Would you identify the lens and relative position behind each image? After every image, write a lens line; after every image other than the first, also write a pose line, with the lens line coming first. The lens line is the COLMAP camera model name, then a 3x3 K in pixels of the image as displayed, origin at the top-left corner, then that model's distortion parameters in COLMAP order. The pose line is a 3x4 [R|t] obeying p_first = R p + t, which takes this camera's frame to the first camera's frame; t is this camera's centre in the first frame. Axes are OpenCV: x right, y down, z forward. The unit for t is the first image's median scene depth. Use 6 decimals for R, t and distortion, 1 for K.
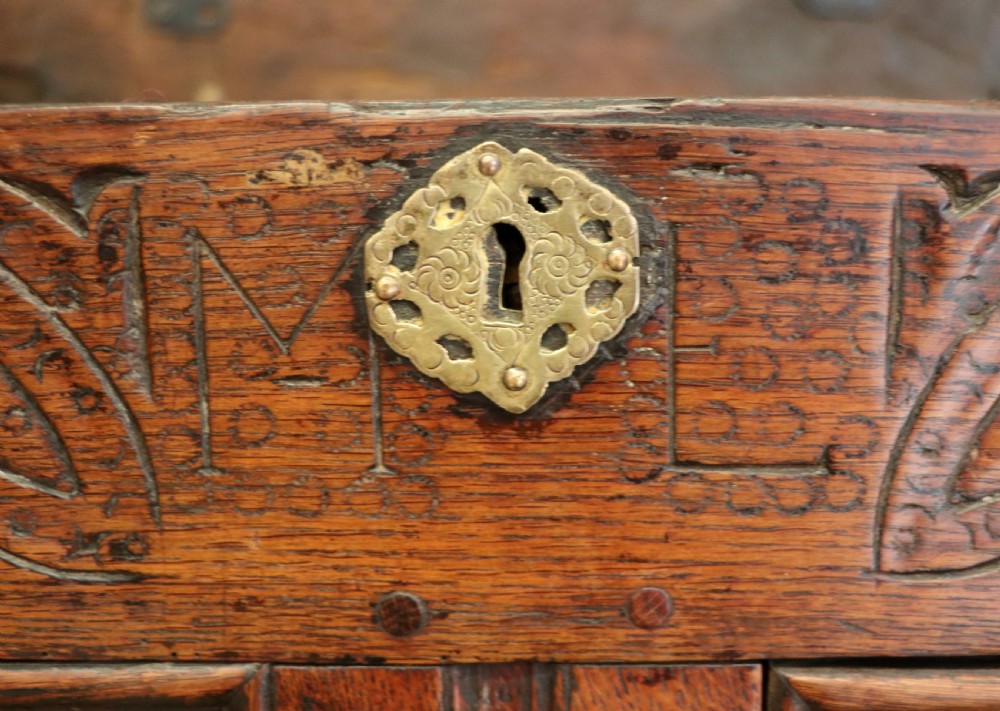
lens RADIAL K [[1261.3, 0, 500.0], [0, 1261.3, 355.5], [0, 0, 1]] dist [-0.101676, 0.020066]
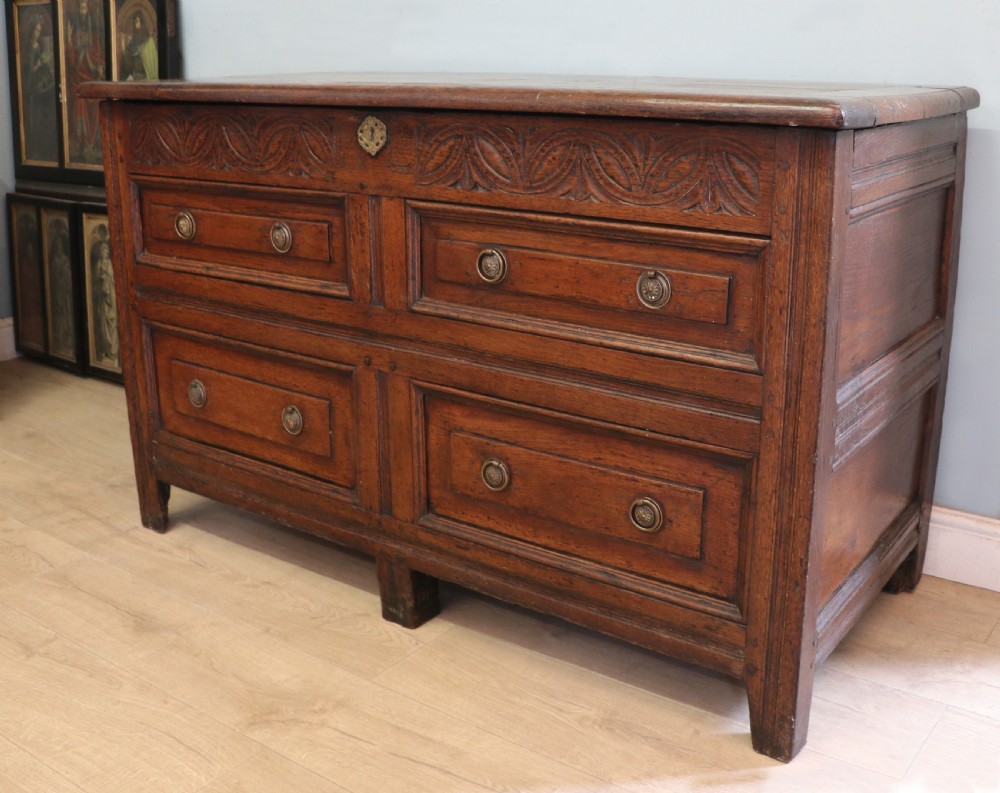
lens RADIAL K [[1088.3, 0, 593.9], [0, 1088.3, 362.9], [0, 0, 1]] dist [-0.191693, 0.176080]
pose [[0.852162, 0.163601, -0.497046, 4.076970], [-0.108138, 0.984424, 0.138622, 0.214828], [0.511983, -0.064379, 0.856580, -3.408659]]
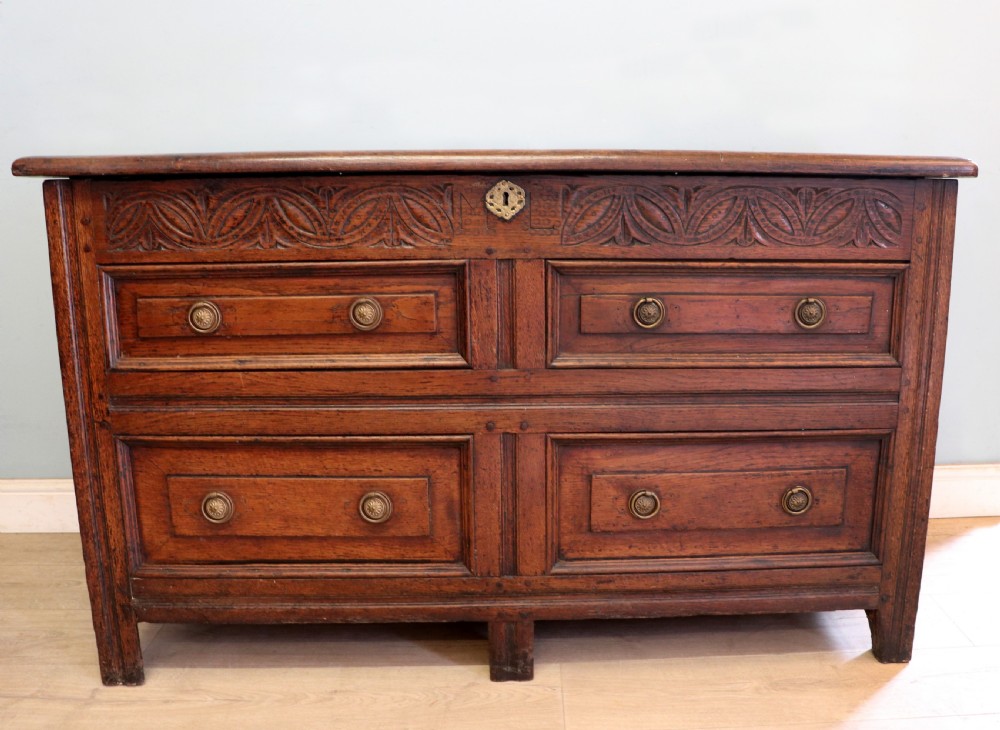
lens RADIAL K [[931.8, 0, 545.2], [0, 931.8, 364.9], [0, 0, 1]] dist [-0.186013, 0.151316]
pose [[0.997934, -0.000935, 0.064240, -0.106427], [-0.002111, 0.998876, 0.047343, 0.595716], [-0.064212, -0.047381, 0.996811, -4.089965]]
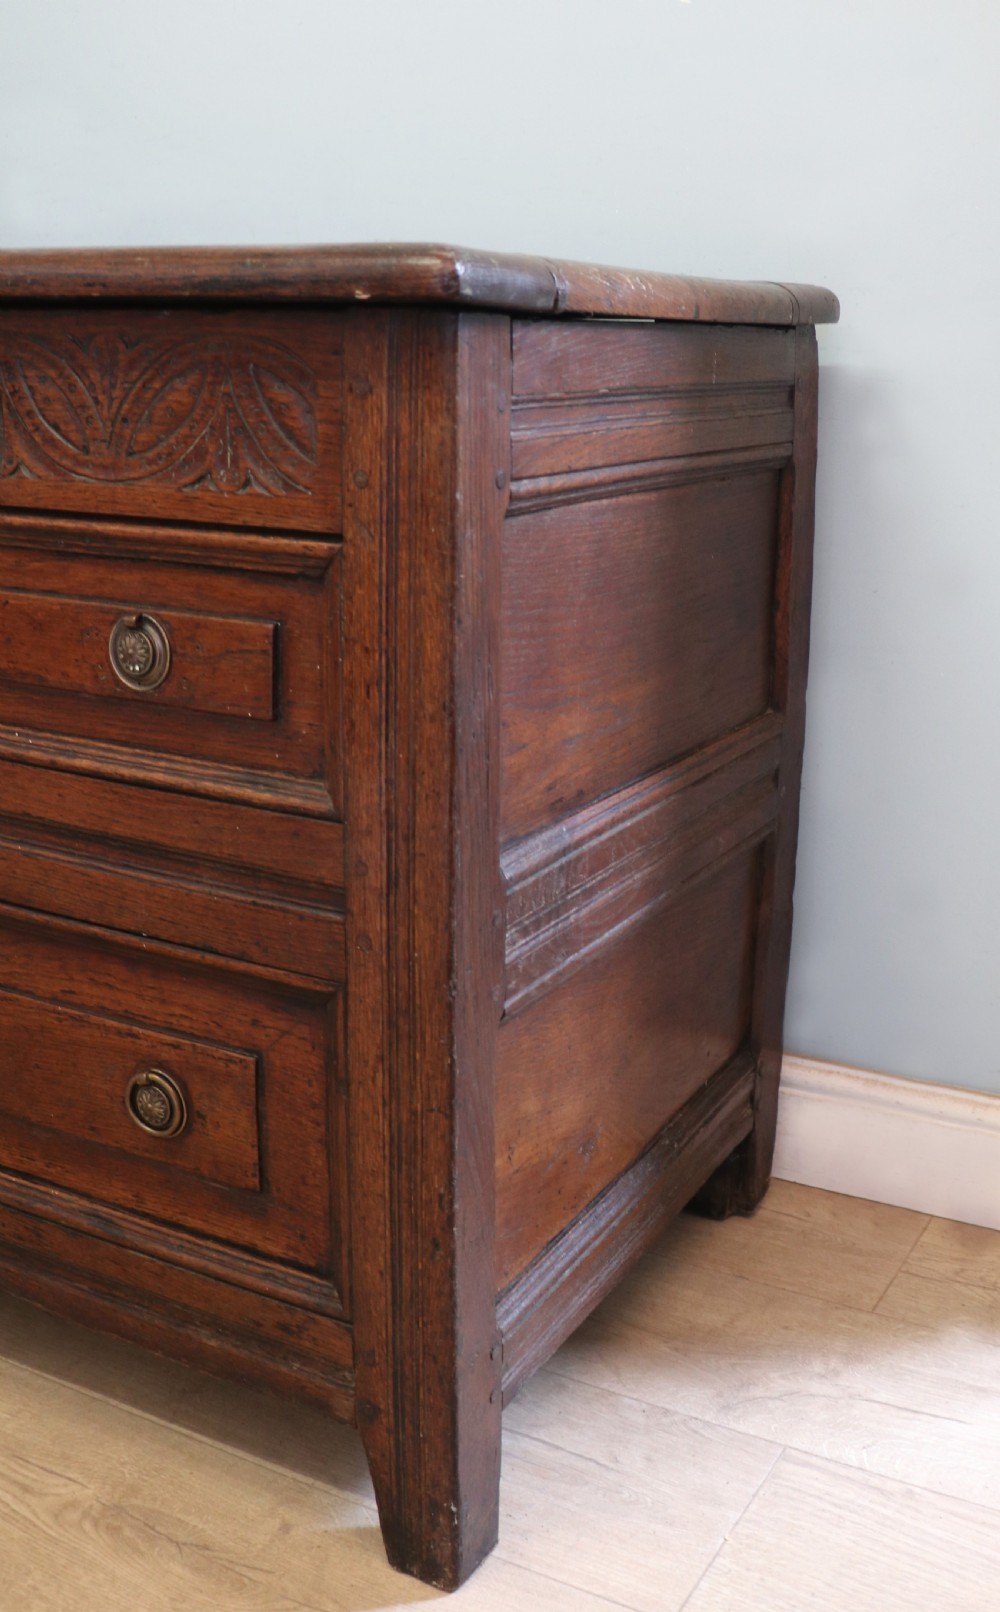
lens RADIAL K [[1632.4, 0, 661.1], [0, 1632.4, 745.6], [0, 0, 1]] dist [-0.178596, 0.133182]
pose [[0.918051, 0.136675, -0.372160, 4.253008], [-0.113022, 0.989971, 0.084759, 0.313648], [0.380012, -0.035751, 0.924290, -1.881072]]
